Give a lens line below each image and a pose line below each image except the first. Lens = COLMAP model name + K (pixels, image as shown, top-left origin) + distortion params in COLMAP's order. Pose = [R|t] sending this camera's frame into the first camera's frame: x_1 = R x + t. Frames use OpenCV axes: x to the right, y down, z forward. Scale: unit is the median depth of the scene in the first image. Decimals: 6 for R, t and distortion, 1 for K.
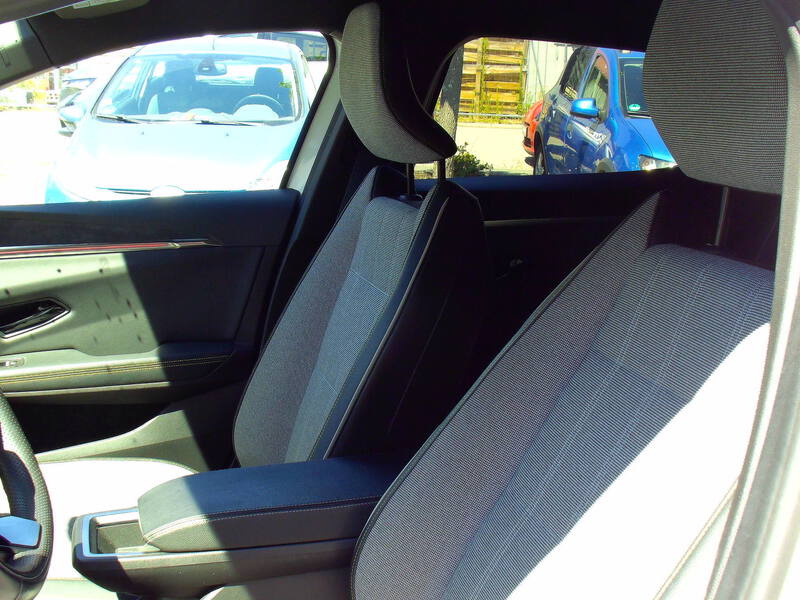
lens RADIAL K [[978.2, 0, 400.0], [0, 978.2, 300.0], [0, 0, 1]] dist [-0.220072, 0.340911]
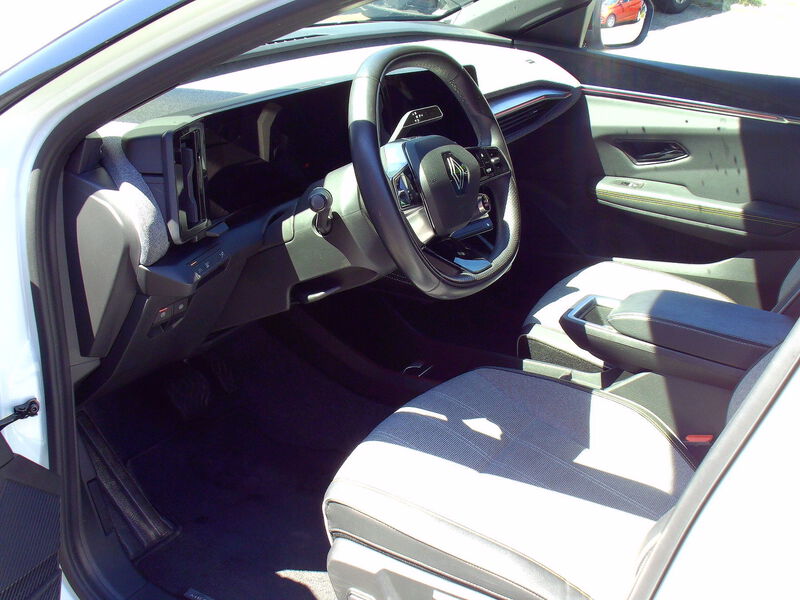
lens RADIAL K [[978.2, 0, 400.0], [0, 978.2, 300.0], [0, 0, 1]] dist [-0.220072, 0.340911]
pose [[0.673411, 0.305541, -0.673174, 0.291406], [-0.192245, 0.951643, 0.239620, -0.035678], [0.713835, -0.031948, 0.699585, -0.130978]]
